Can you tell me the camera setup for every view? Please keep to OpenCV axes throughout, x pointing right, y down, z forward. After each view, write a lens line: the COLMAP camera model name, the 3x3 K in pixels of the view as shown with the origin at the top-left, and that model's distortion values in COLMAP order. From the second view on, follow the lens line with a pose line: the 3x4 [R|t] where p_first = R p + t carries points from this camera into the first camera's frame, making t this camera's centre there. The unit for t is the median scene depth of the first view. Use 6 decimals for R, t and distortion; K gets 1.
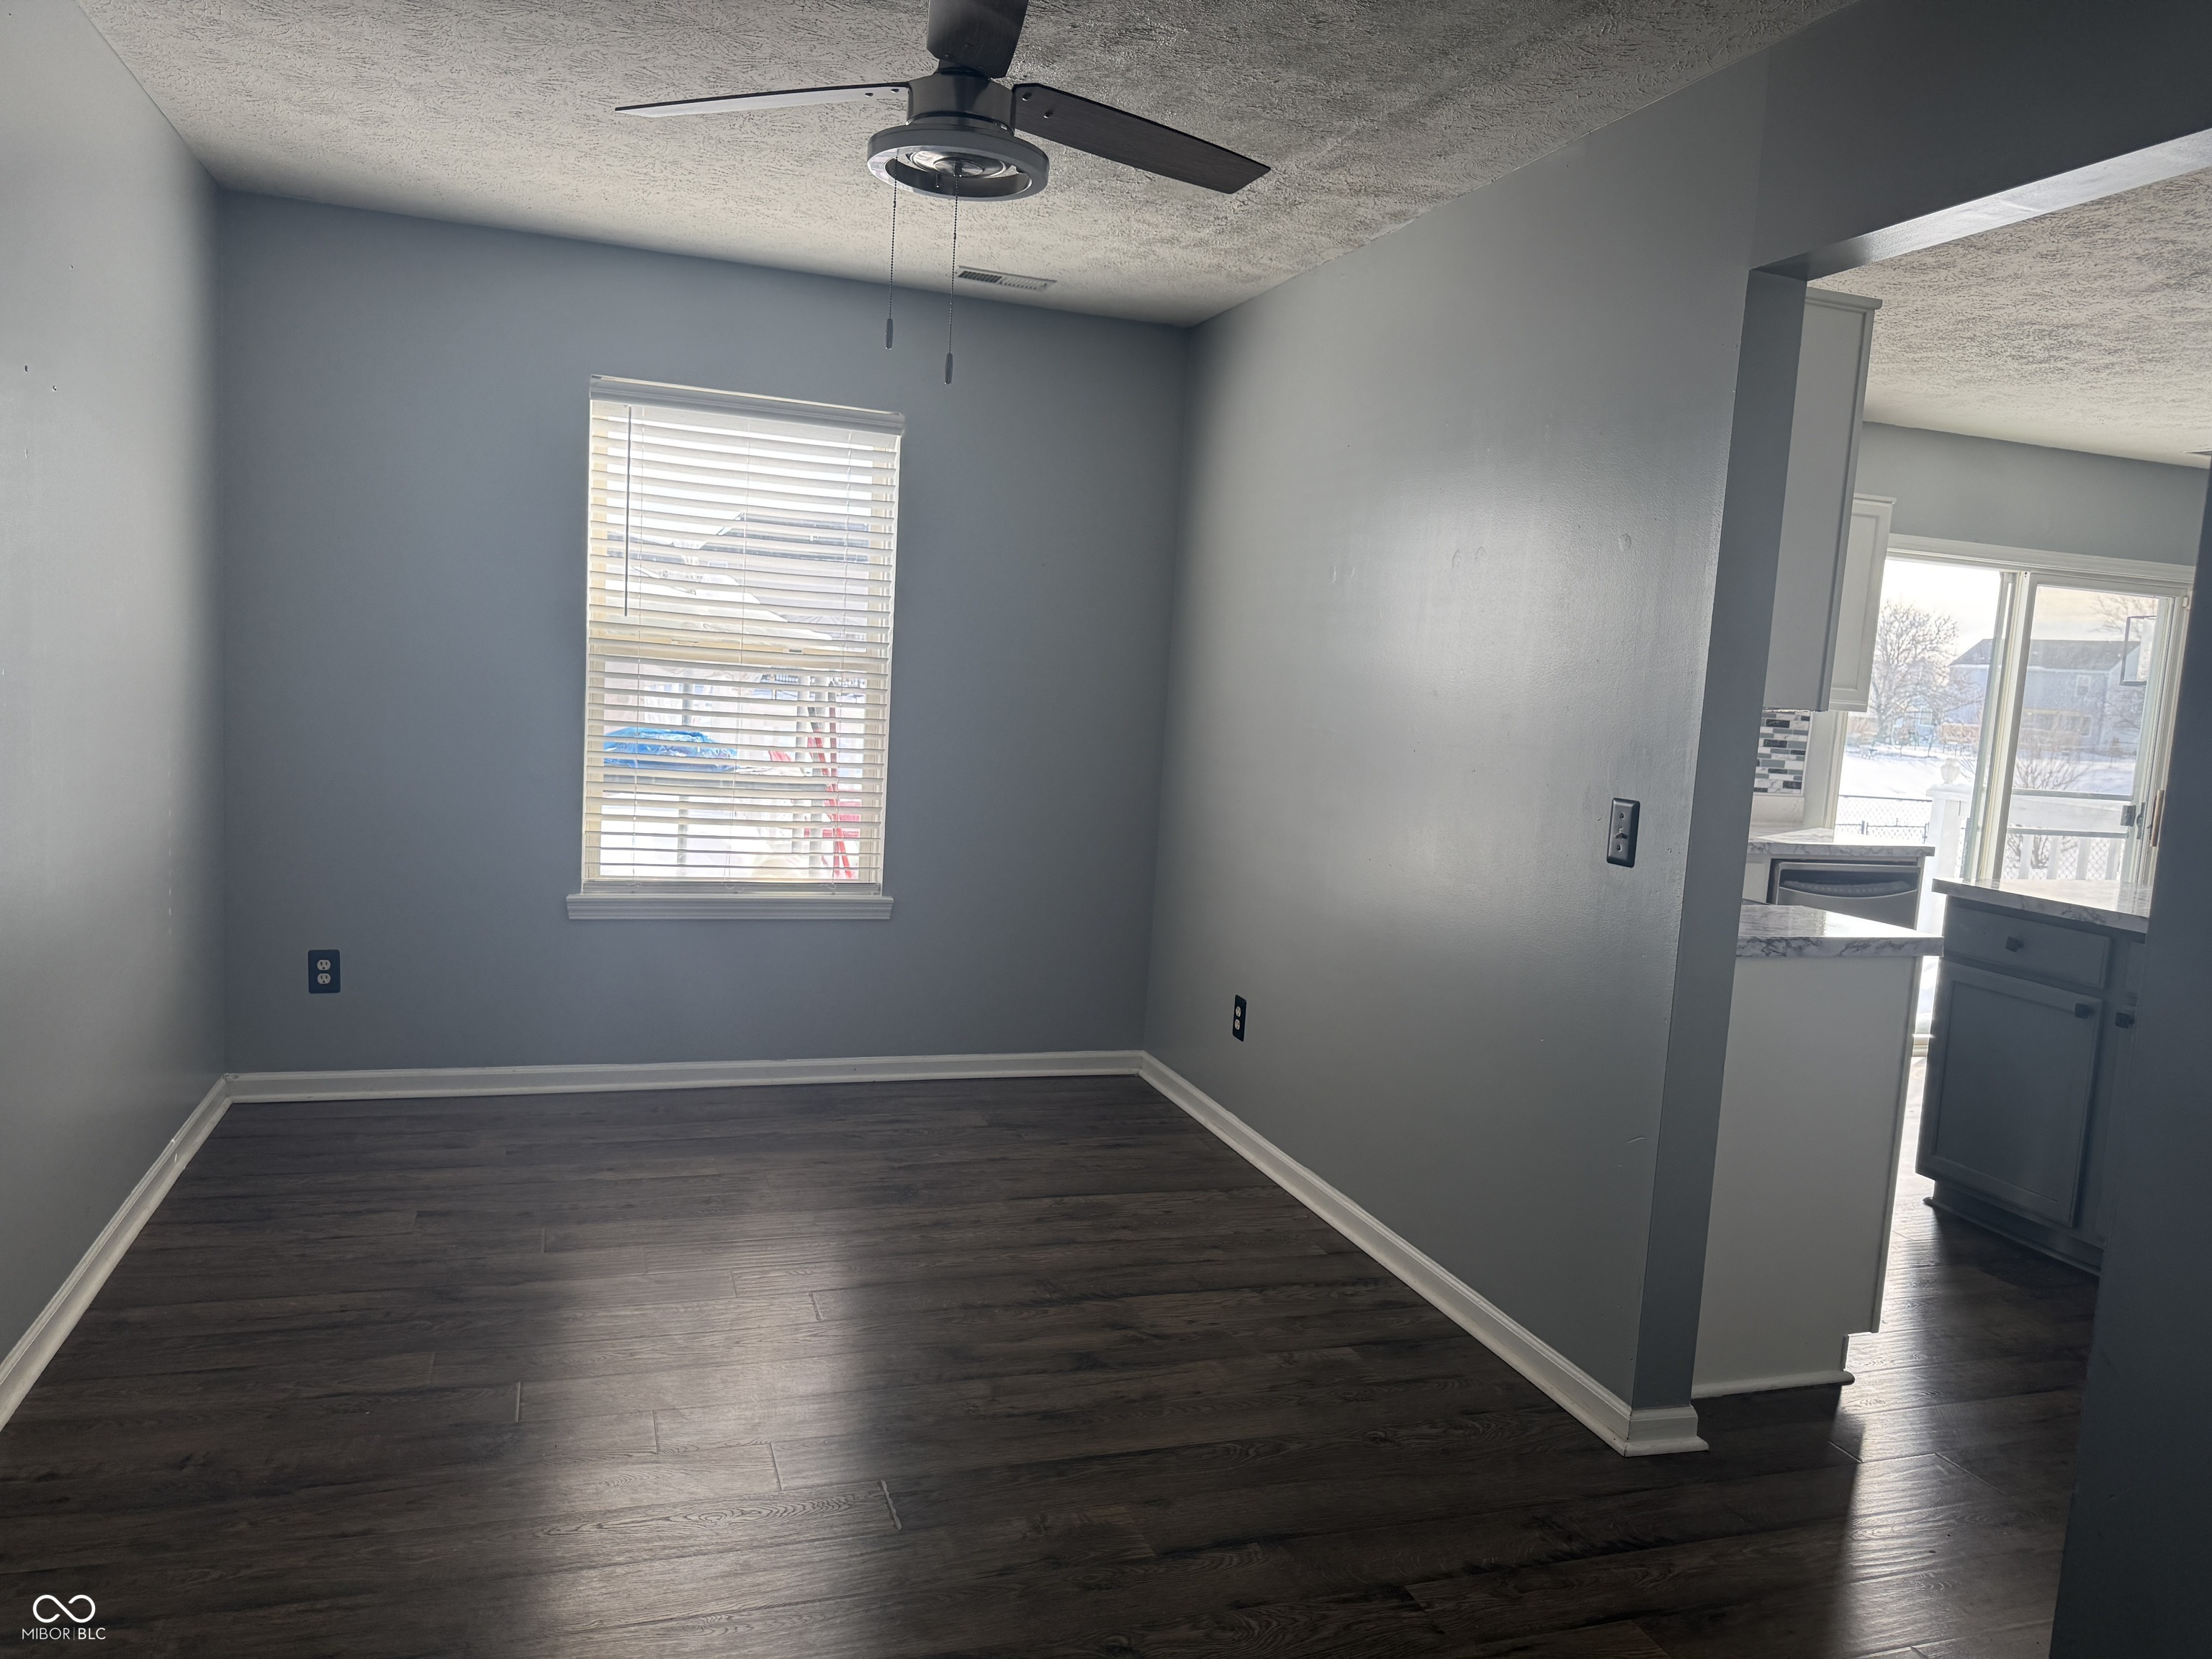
lens RADIAL K [[1566.5, 0, 1099.9], [0, 1566.5, 838.8], [0, 0, 1]] dist [0.019487, -0.008051]
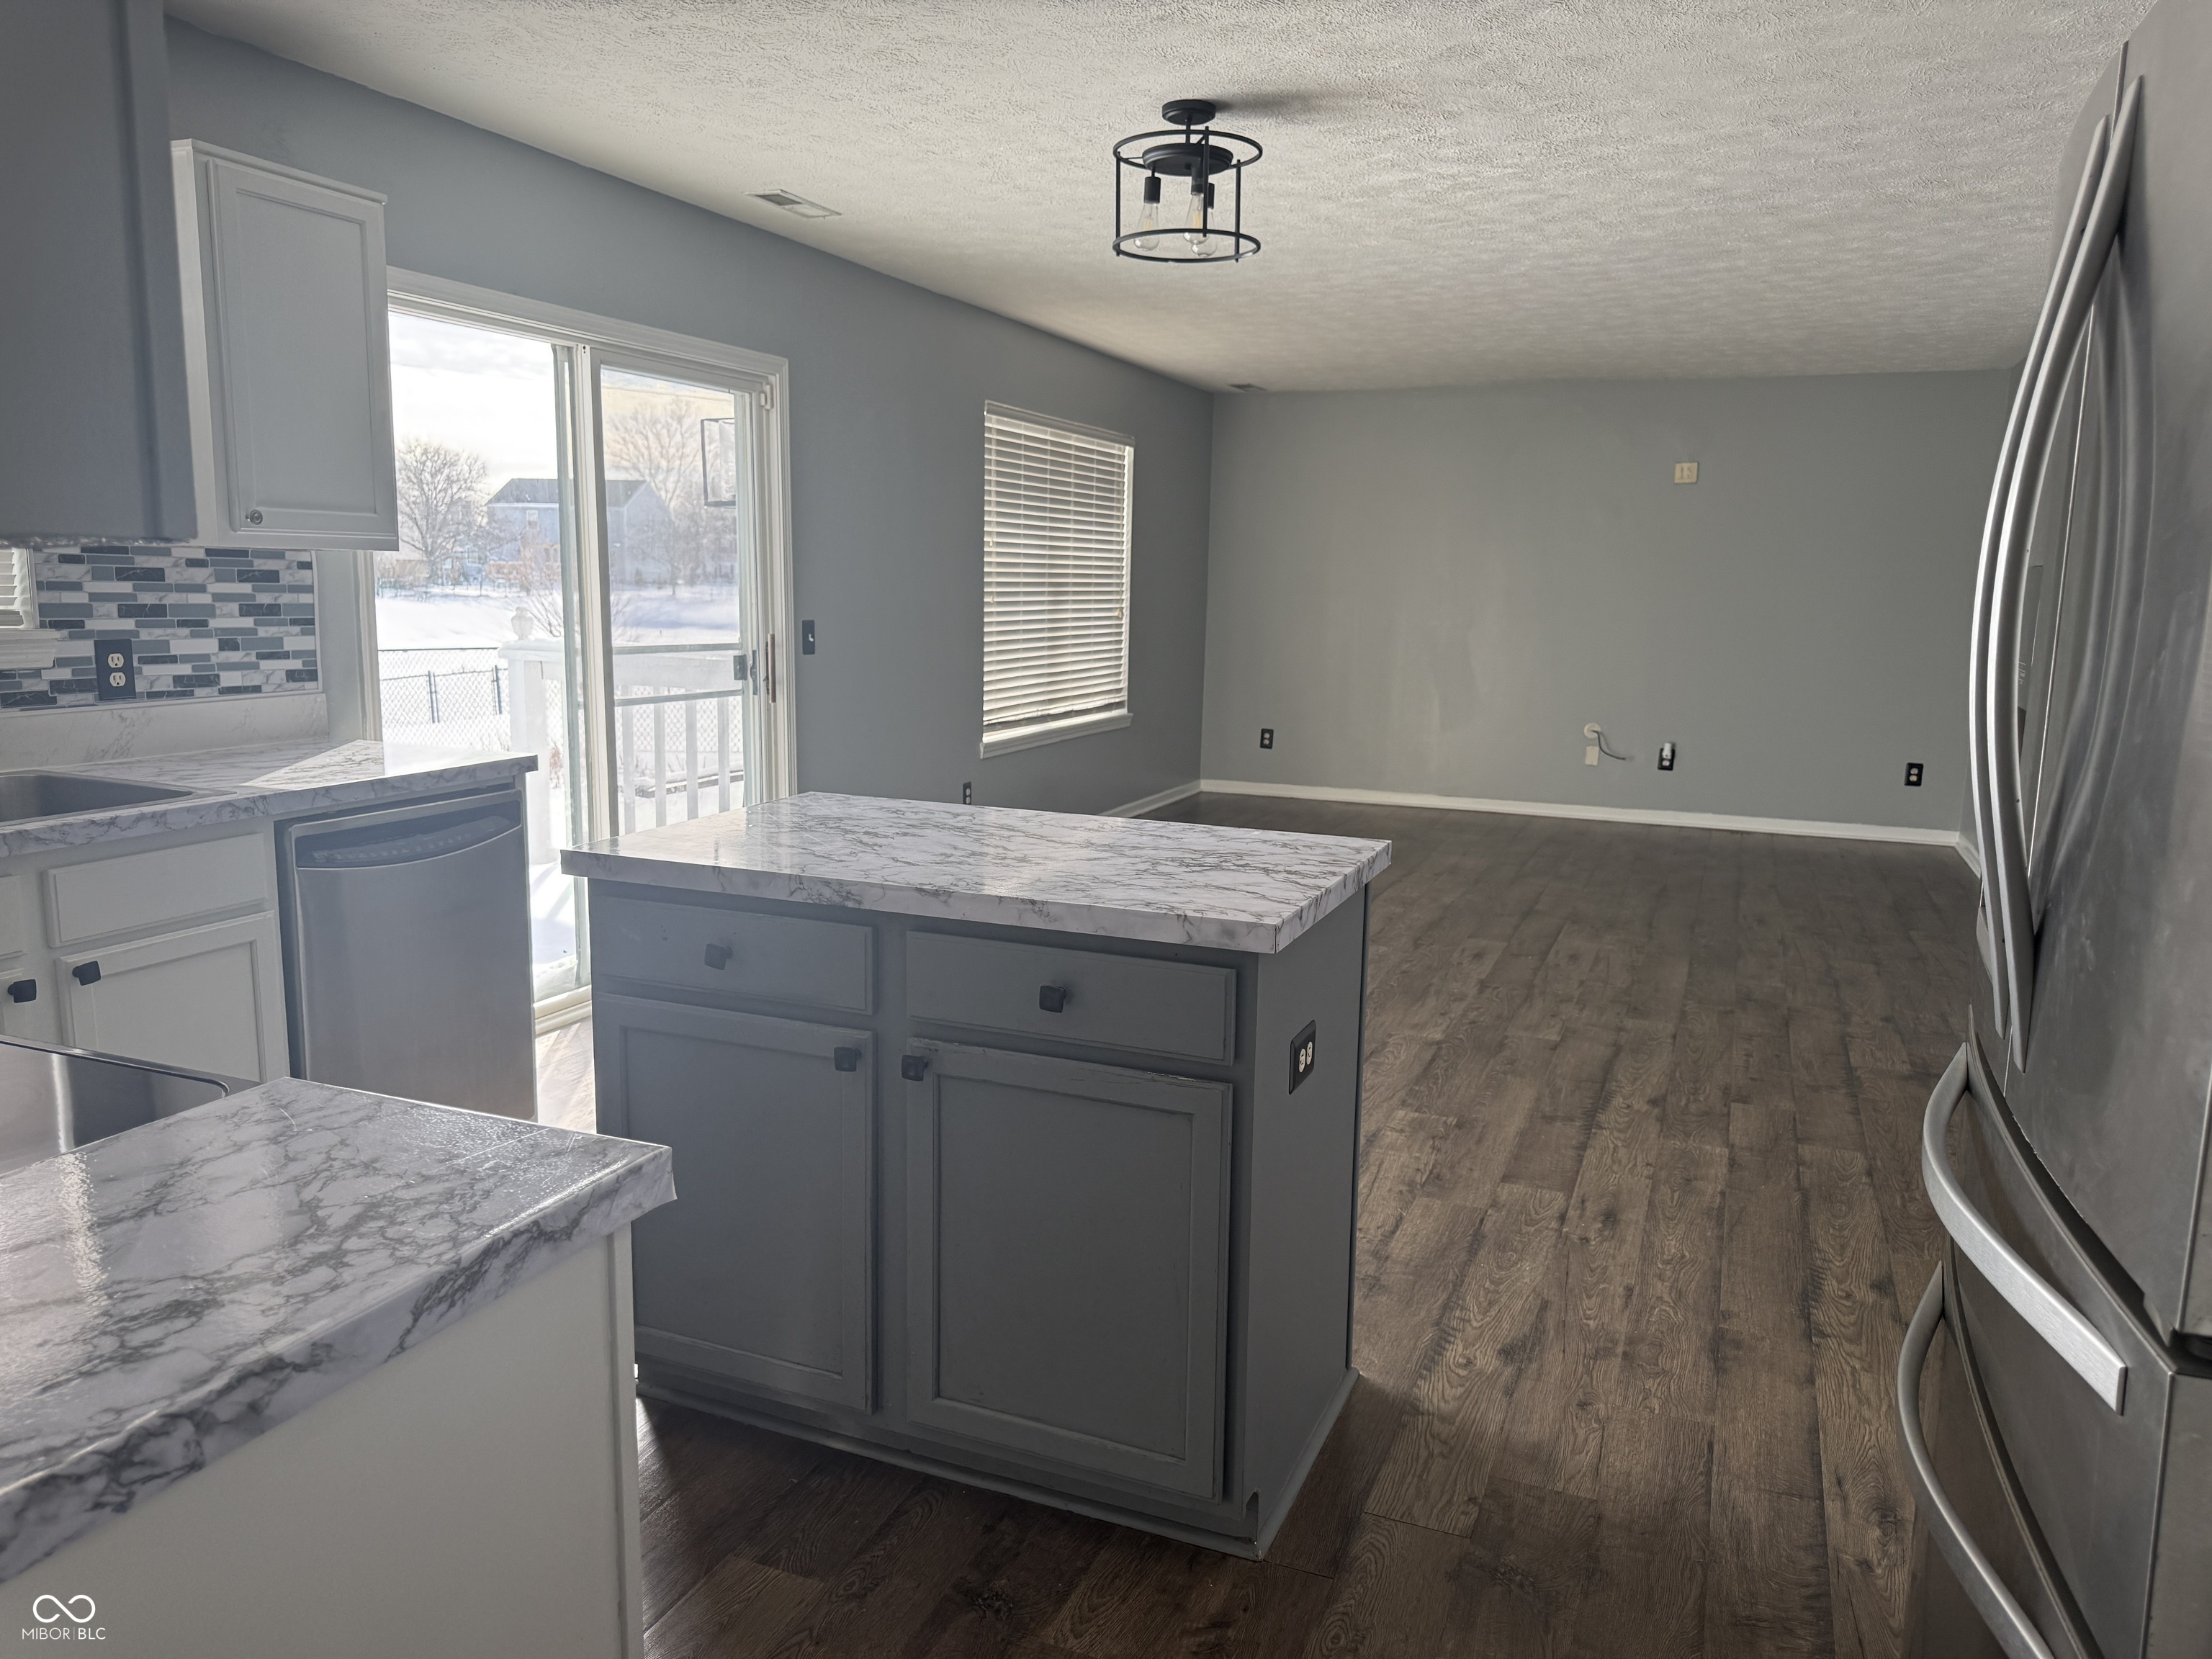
lens RADIAL K [[1563.0, 0, 1097.4], [0, 1563.0, 826.2], [0, 0, 1]] dist [0.061000, -0.072934]
pose [[0.655357, -0.172689, 0.735314, 0.178760], [0.106678, 0.984917, 0.136231, -0.027099], [-0.747748, -0.010838, 0.663894, 0.354383]]
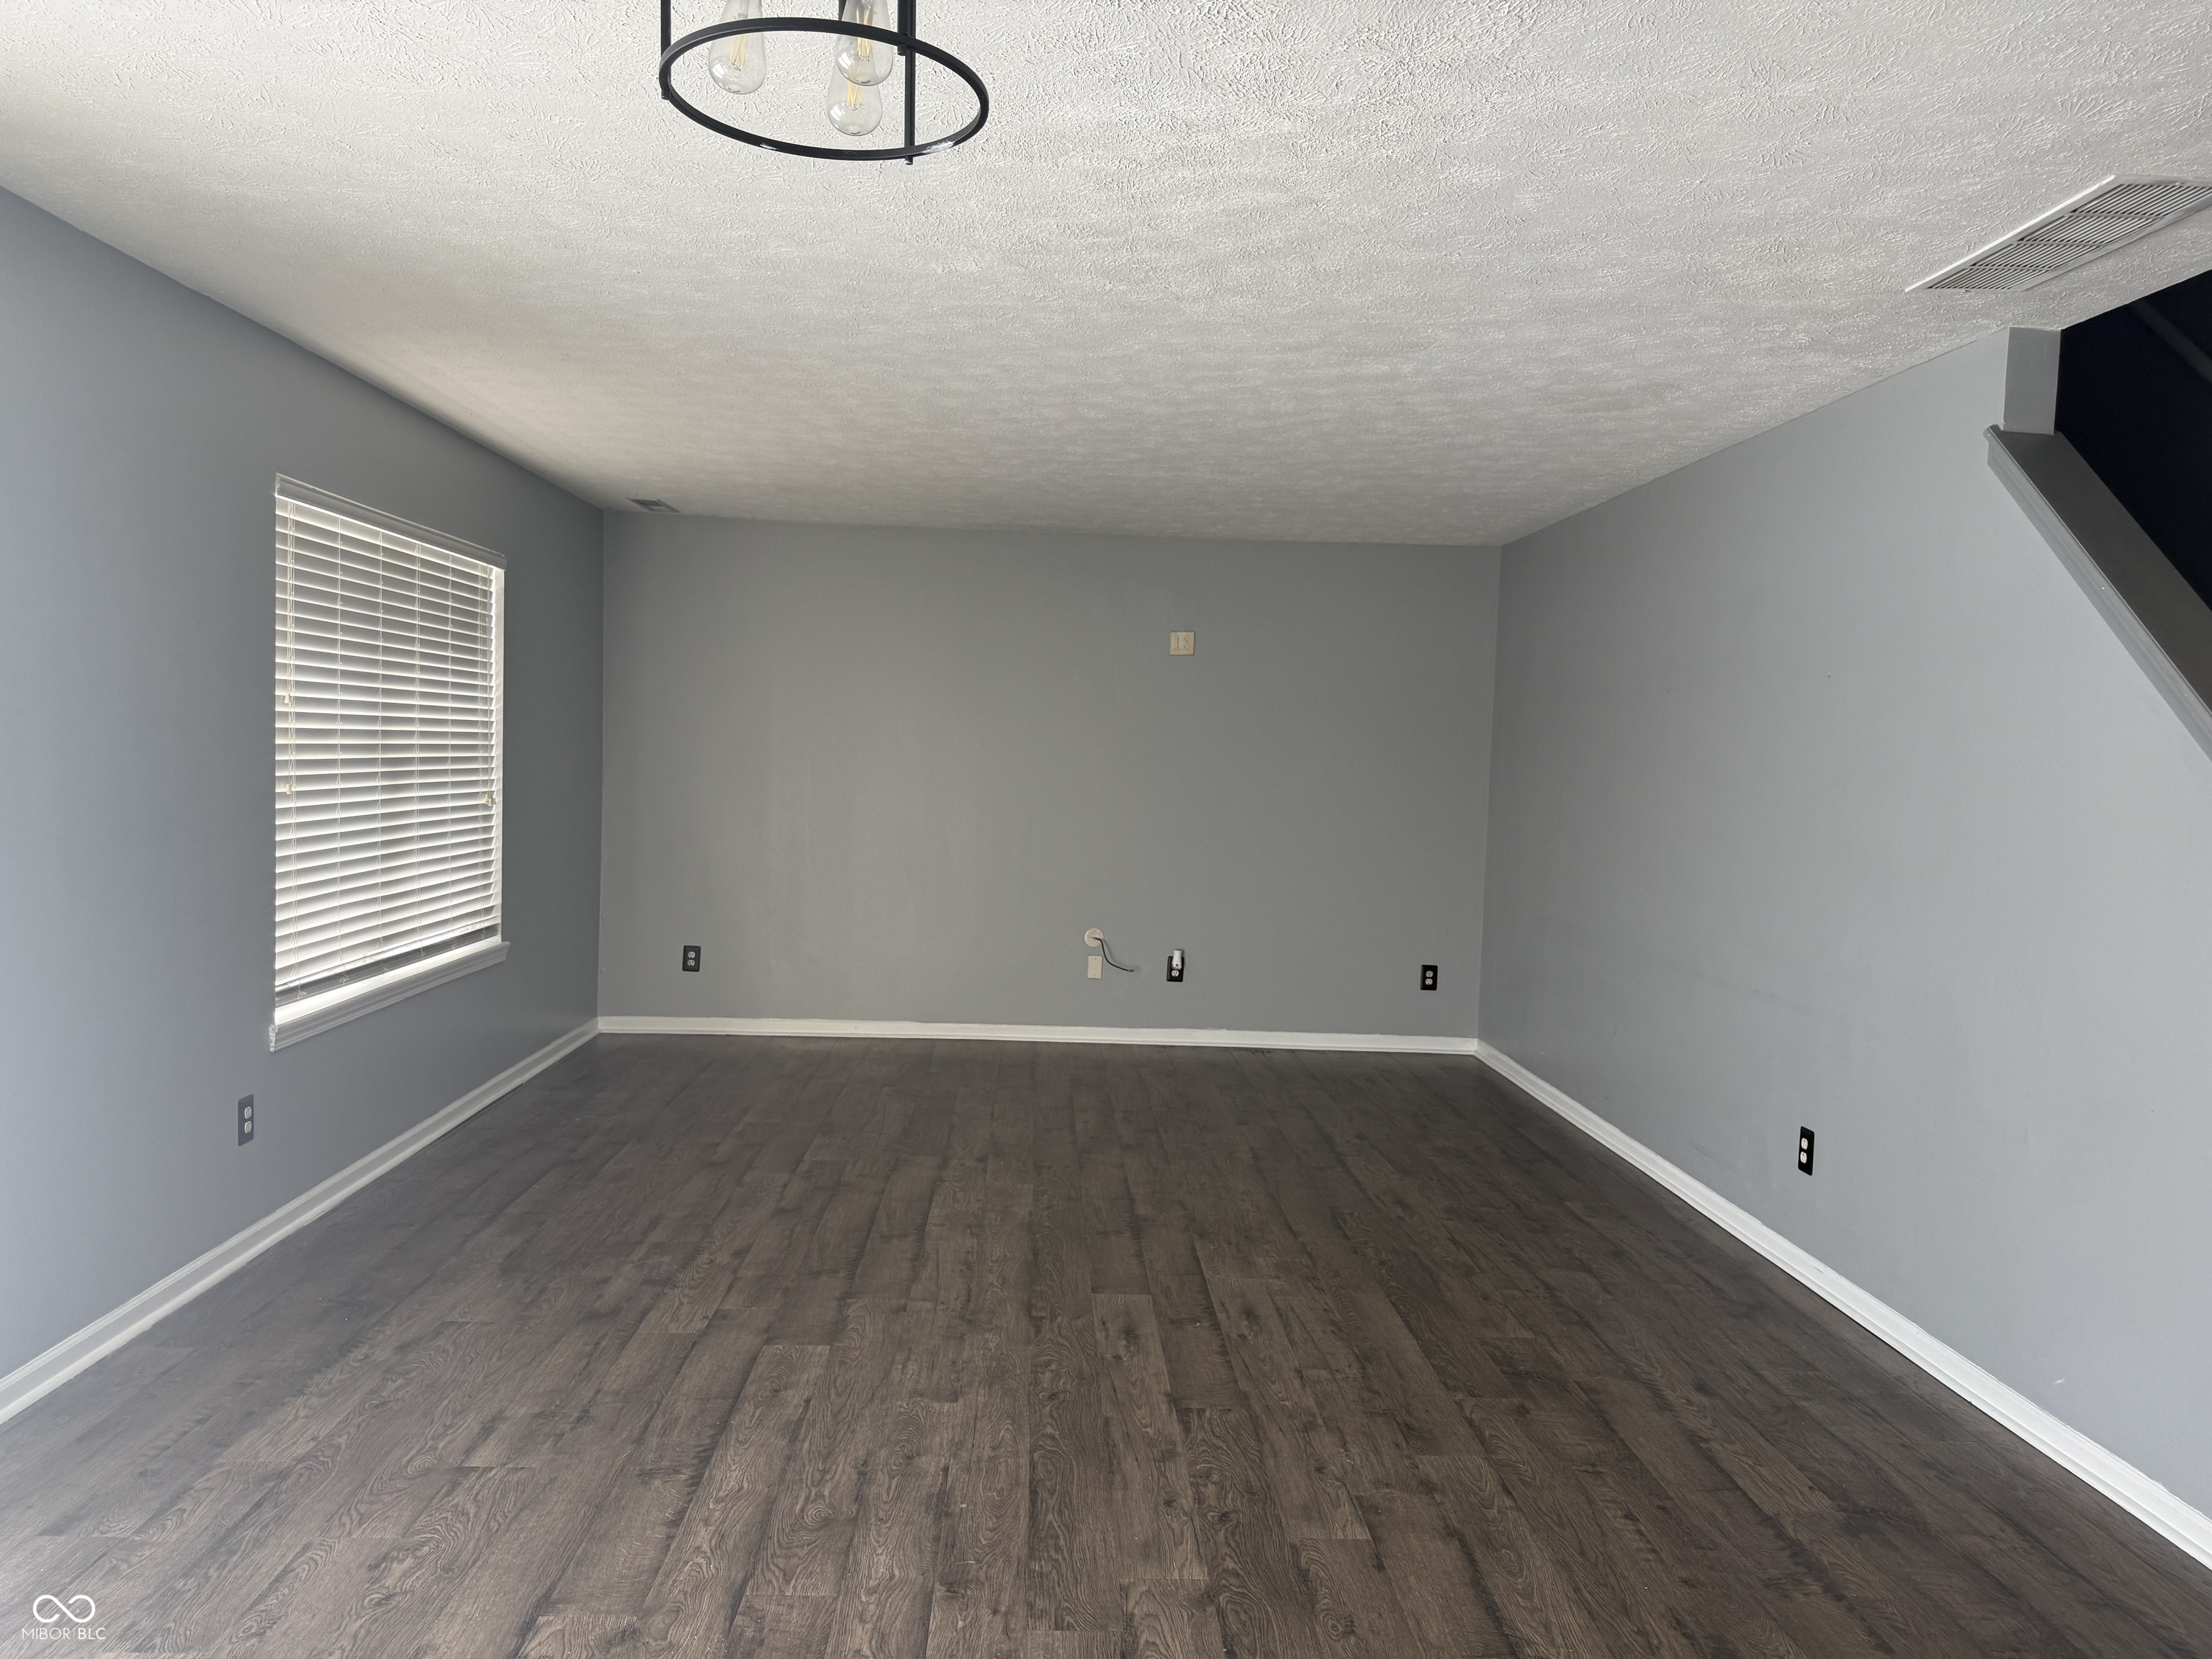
lens RADIAL K [[1563.0, 0, 1097.4], [0, 1563.0, 826.2], [0, 0, 1]] dist [0.061000, -0.072934]
pose [[0.282996, -0.104791, 0.953379, 0.405881], [0.088586, 0.992620, 0.082808, -0.051355], [-0.955021, 0.061021, 0.290191, 0.604253]]
